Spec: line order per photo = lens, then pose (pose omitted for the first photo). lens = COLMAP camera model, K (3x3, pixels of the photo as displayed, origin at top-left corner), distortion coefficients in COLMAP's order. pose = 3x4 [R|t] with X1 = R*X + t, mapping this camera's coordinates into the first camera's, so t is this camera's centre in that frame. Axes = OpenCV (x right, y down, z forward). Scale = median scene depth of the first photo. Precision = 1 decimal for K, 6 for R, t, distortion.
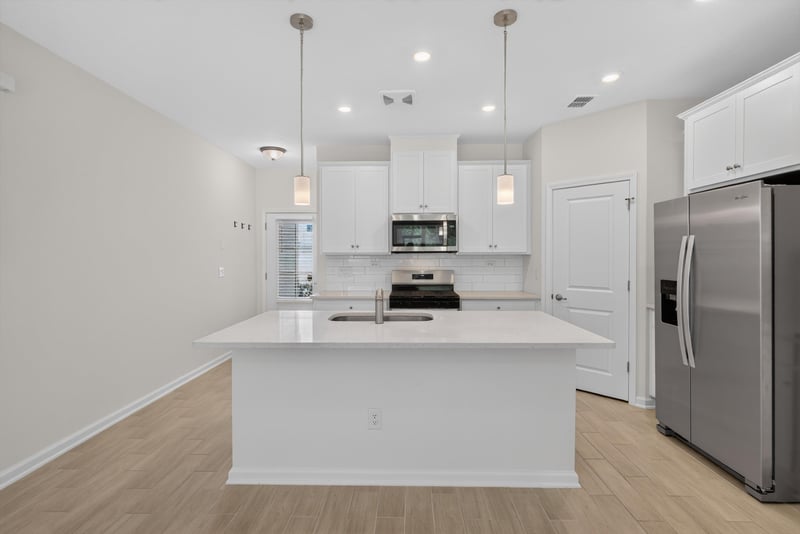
lens RADIAL K [[387.4, 0, 398.1], [0, 387.4, 259.9], [0, 0, 1]] dist [0.002084, -0.003040]
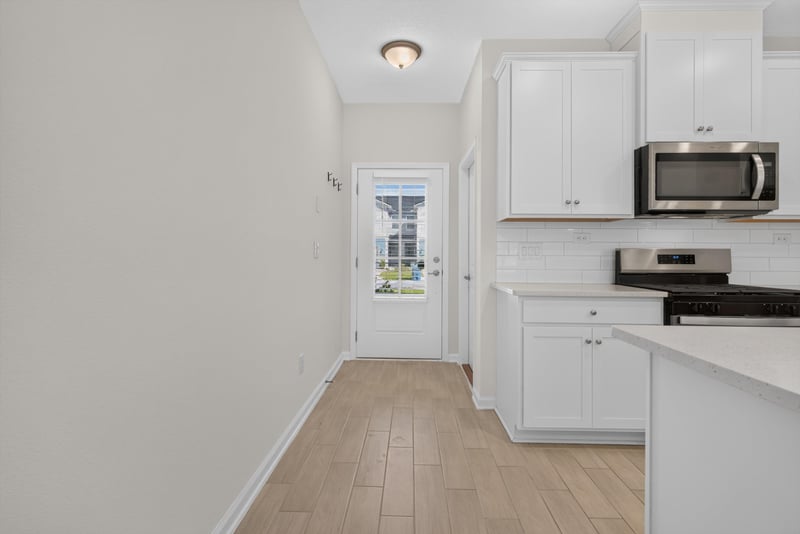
lens RADIAL K [[387.4, 0, 399.5], [0, 387.4, 251.6], [0, 0, 1]] dist [0.002084, -0.003040]
pose [[0.999954, 0.009558, 0.001157, -0.376355], [-0.009533, 0.999755, -0.019959, 0.051986], [-0.001347, 0.019947, 0.999800, 0.461636]]
